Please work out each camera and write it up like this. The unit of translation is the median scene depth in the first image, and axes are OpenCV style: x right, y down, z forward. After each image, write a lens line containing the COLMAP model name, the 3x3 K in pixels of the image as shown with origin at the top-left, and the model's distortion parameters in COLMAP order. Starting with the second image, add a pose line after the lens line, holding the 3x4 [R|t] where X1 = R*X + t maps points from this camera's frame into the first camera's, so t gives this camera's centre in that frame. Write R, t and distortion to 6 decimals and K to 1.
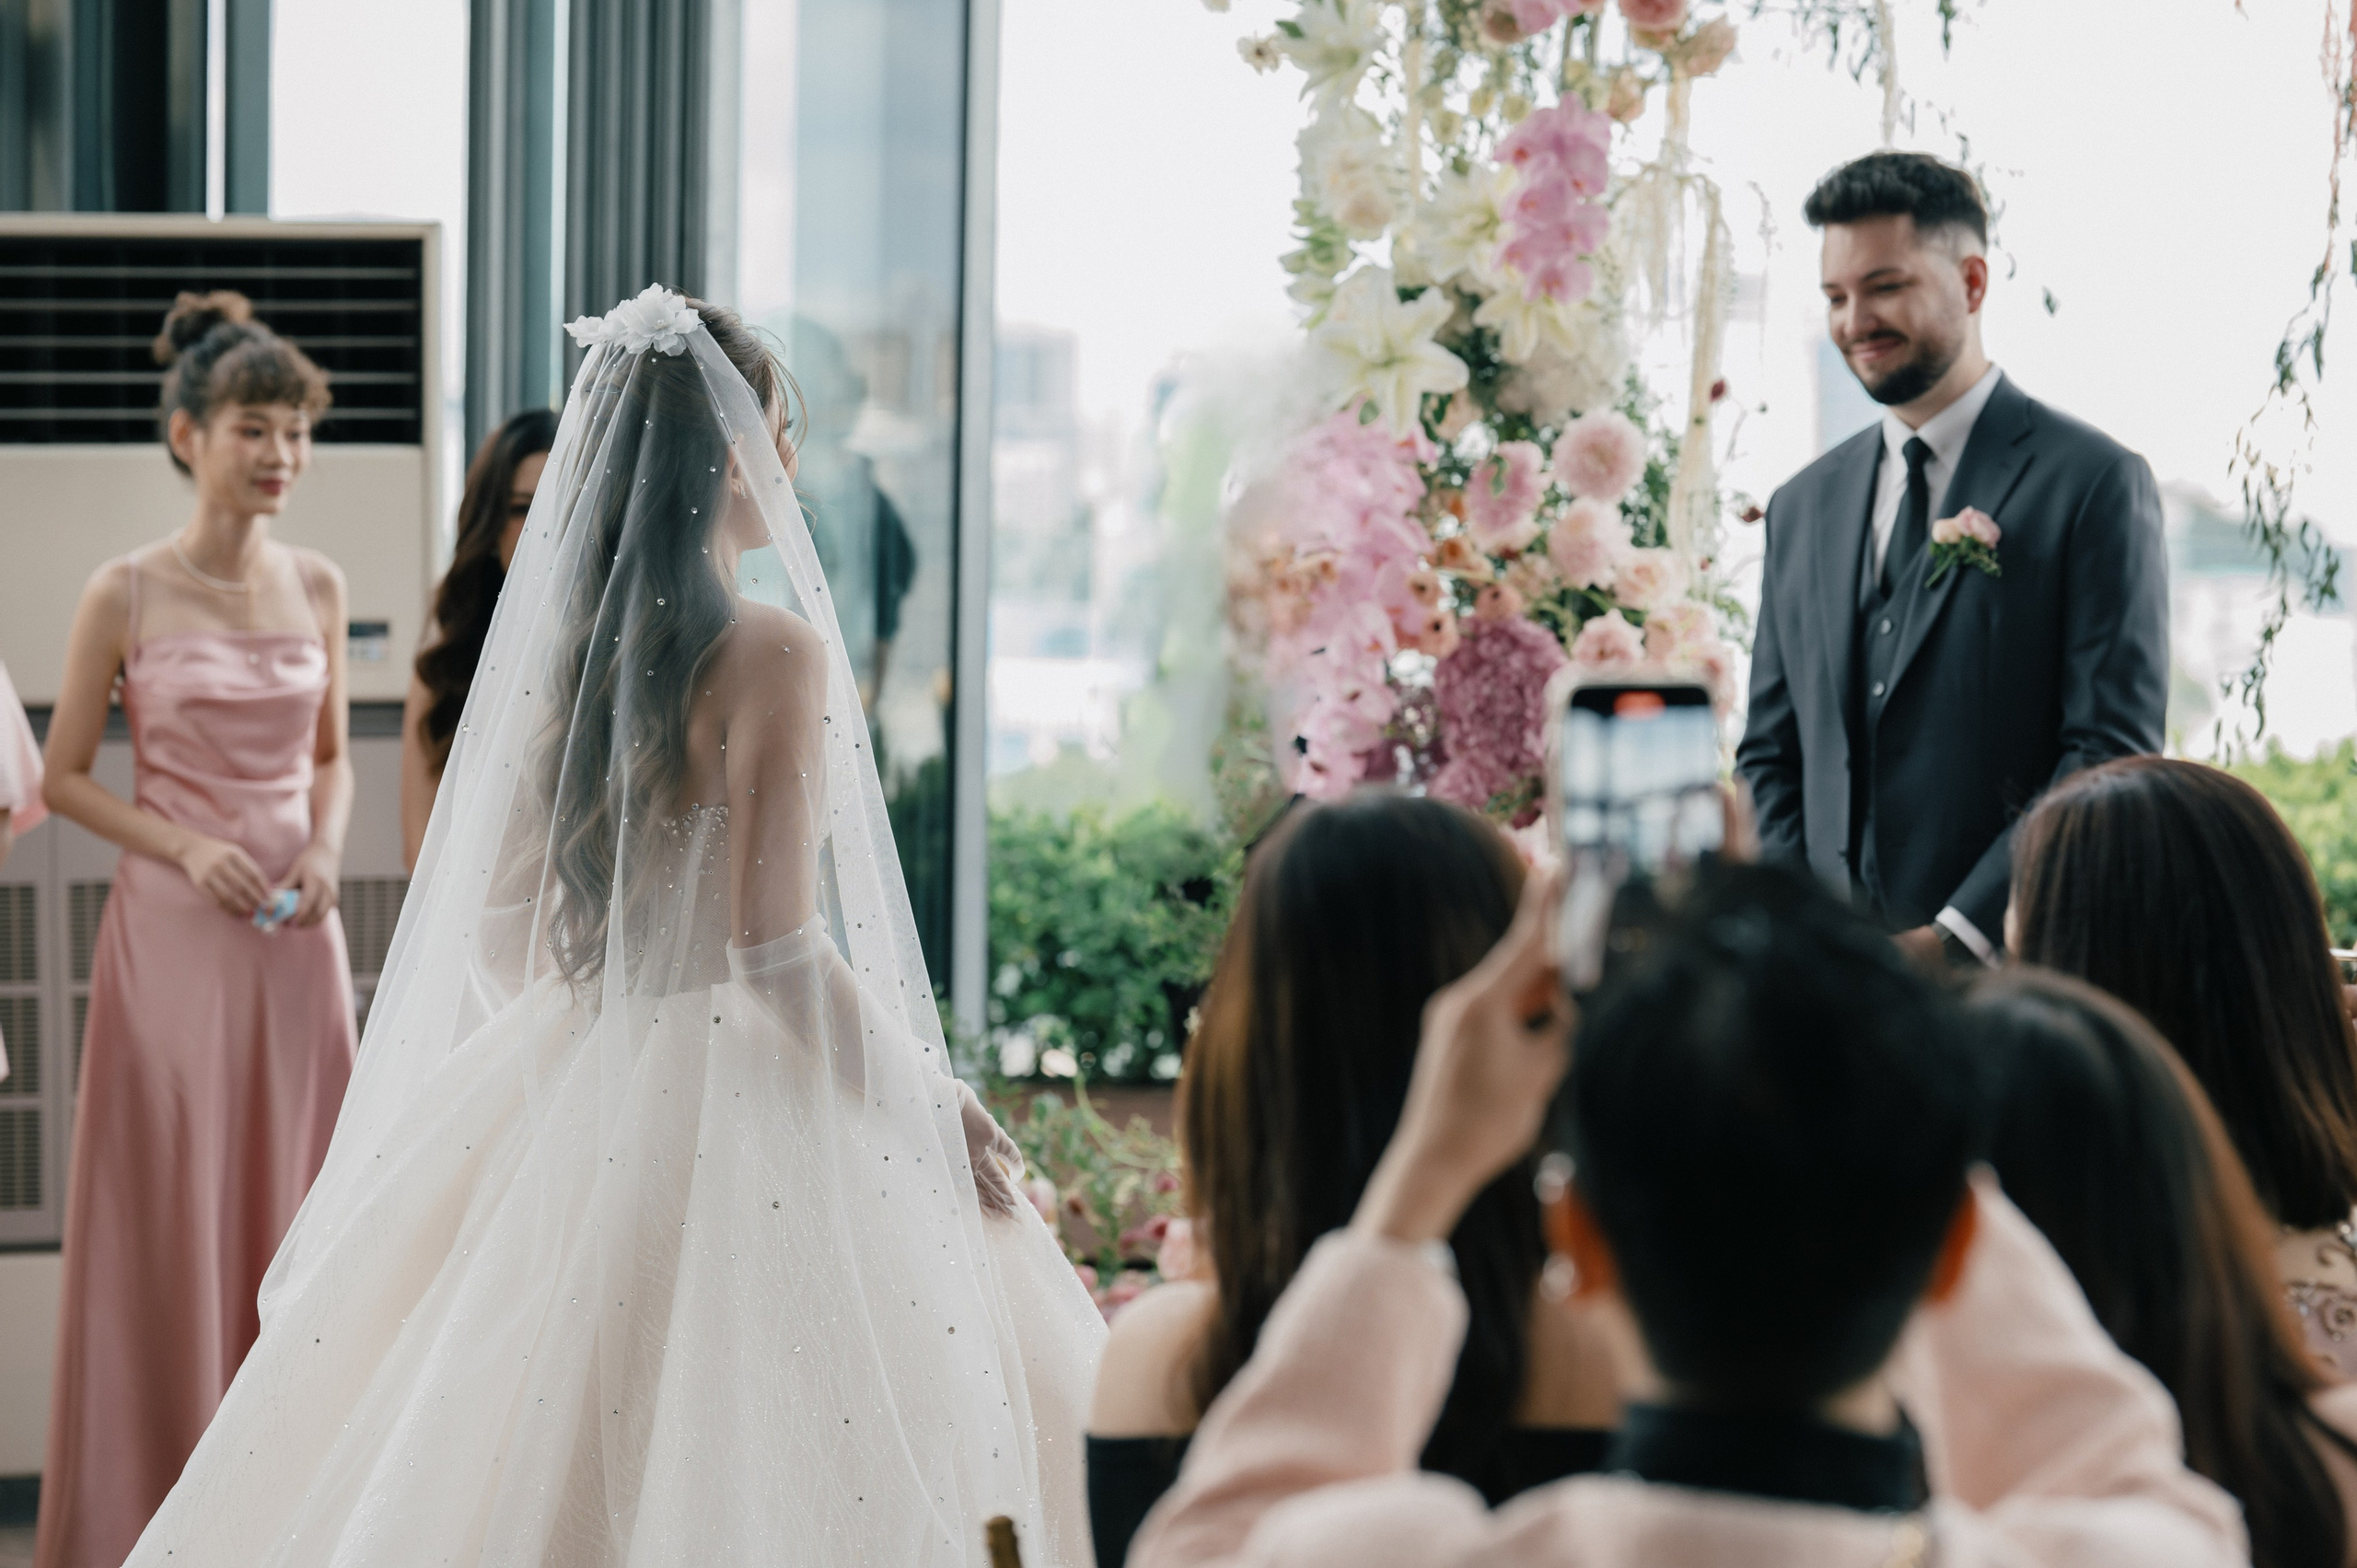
lens RADIAL K [[5903.0, 0, 1180.1], [0, 5903.0, 784.8], [0, 0, 1]] dist [-0.158468, 0.000000]
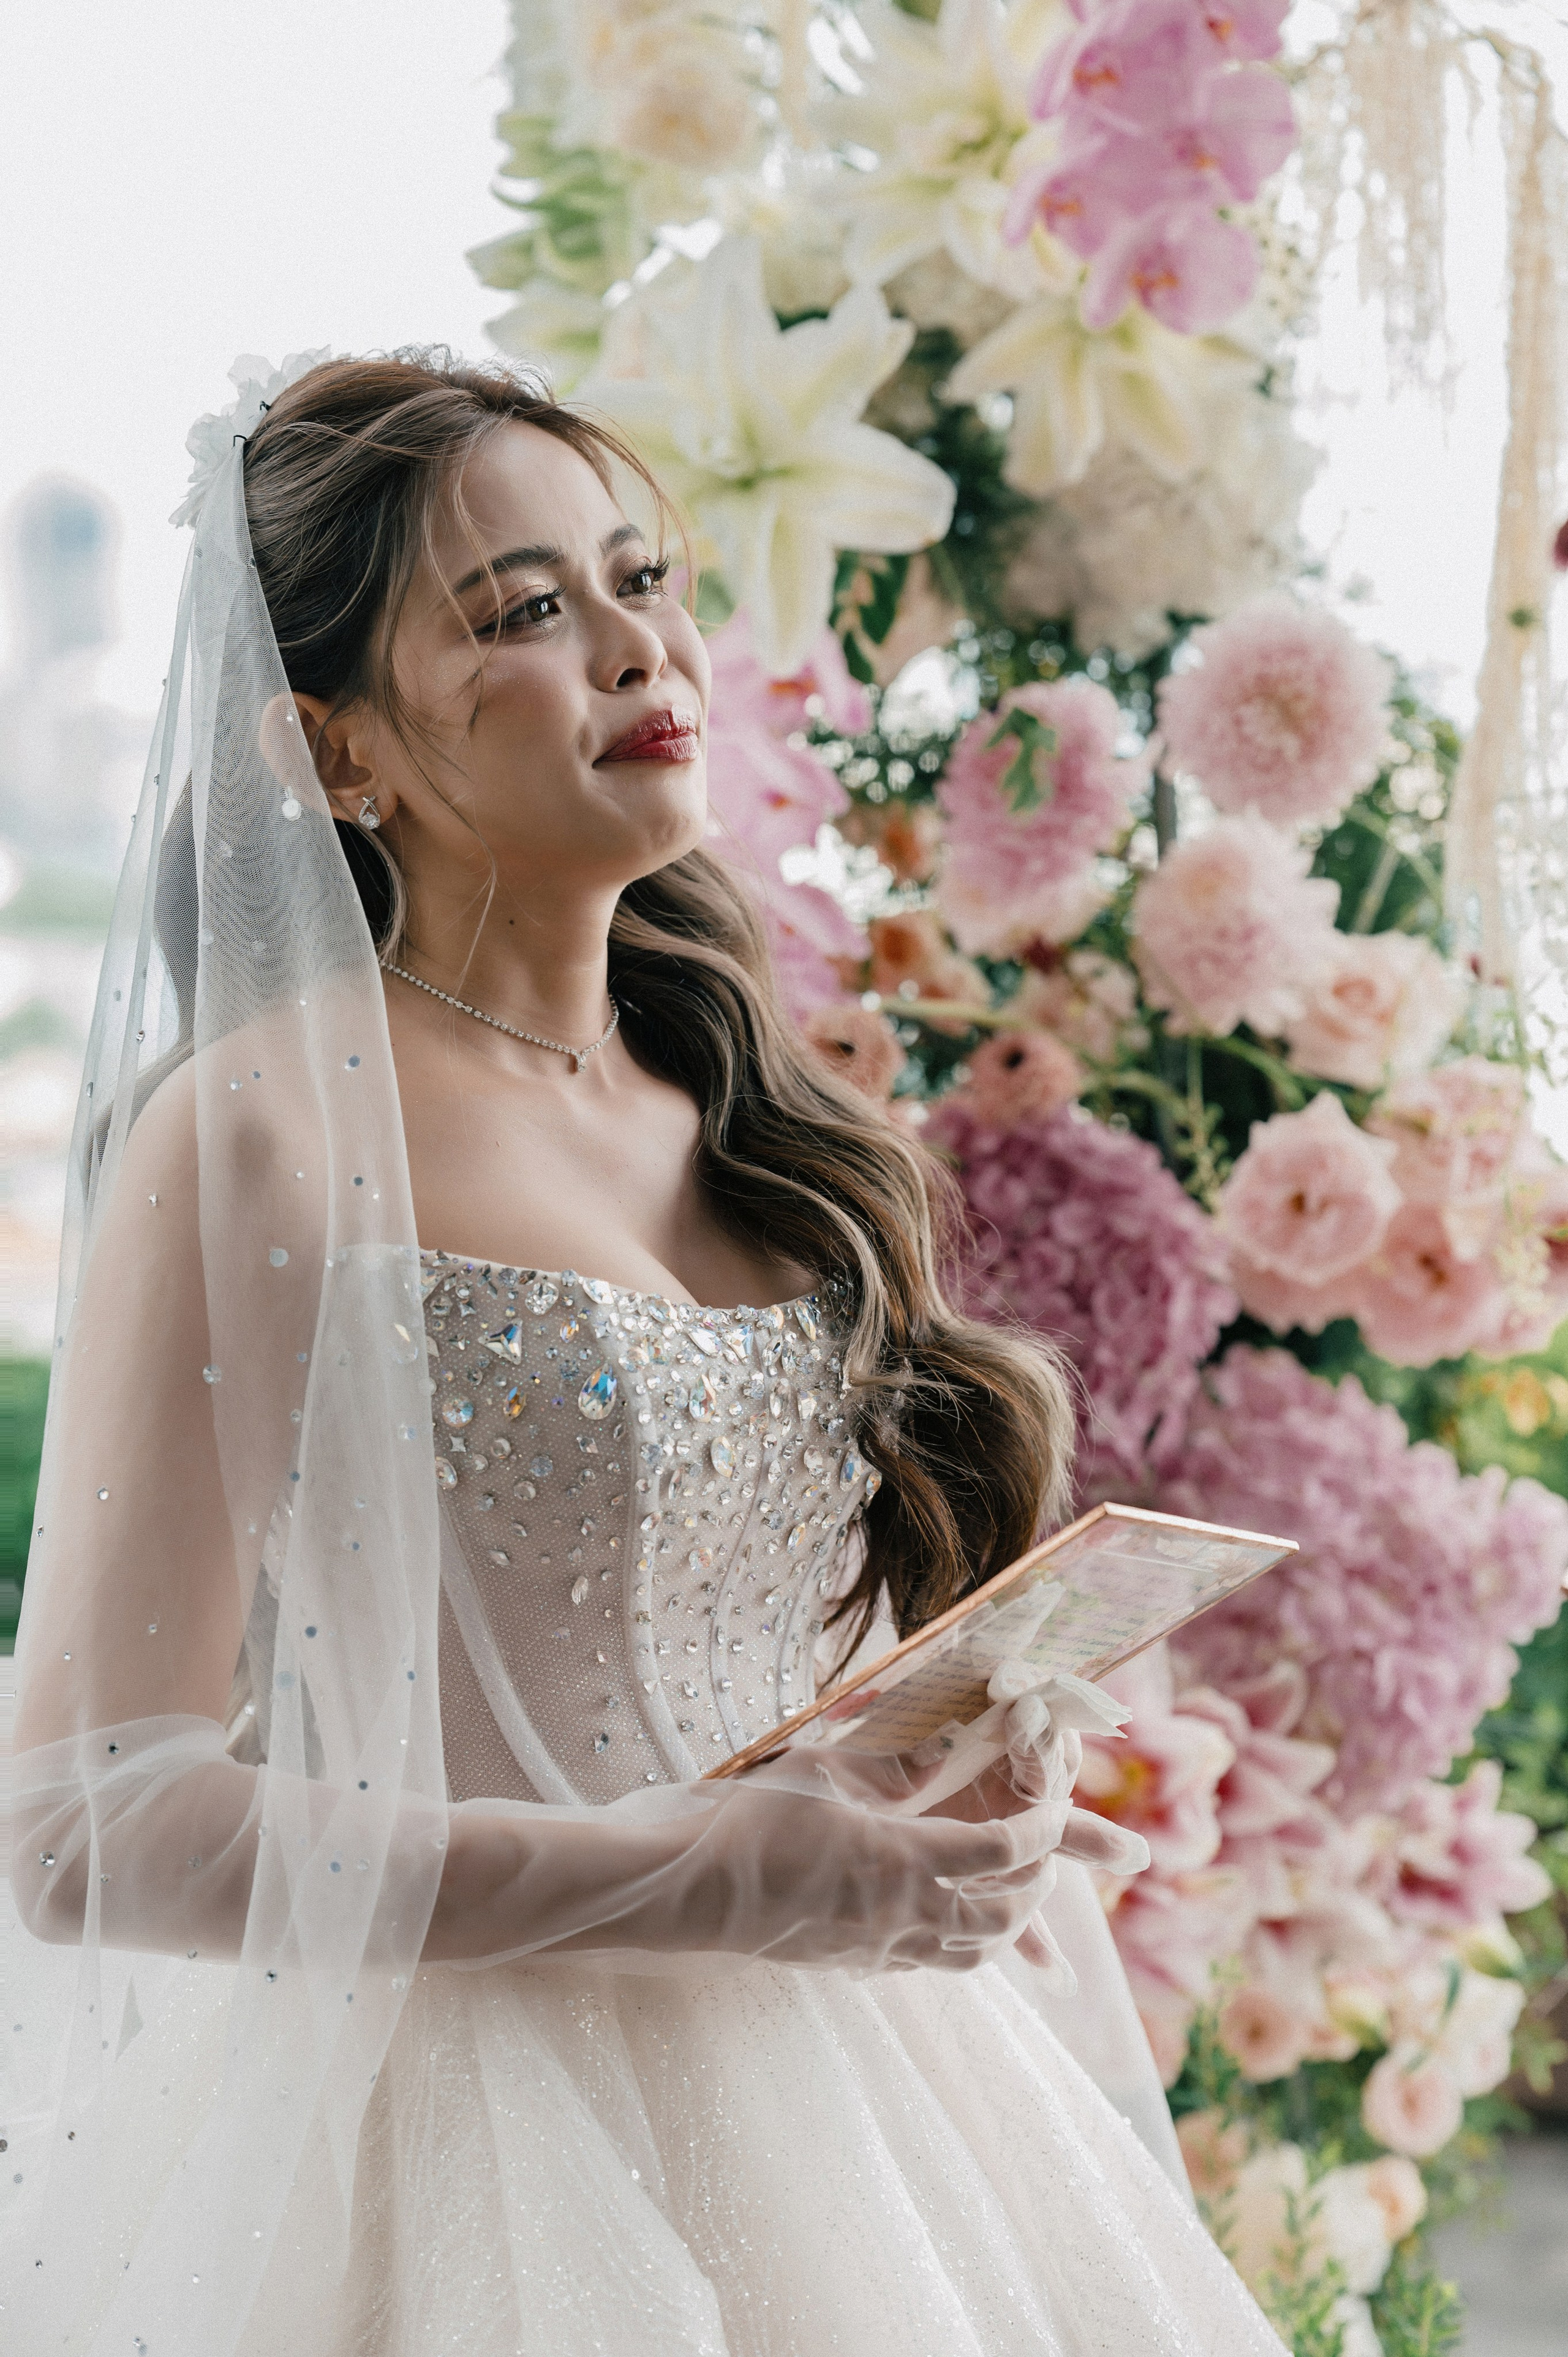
lens RADIAL K [[5902.8, 0, 779.1], [0, 5902.8, 1173.8], [0, 0, 1]] dist [-0.158468, 0.000000]
pose [[0.997387, -0.018133, 0.069929, 0.008671], [0.017617, 0.999813, 0.007994, -0.027705], [-0.070061, -0.006741, 0.997520, 0.593621]]
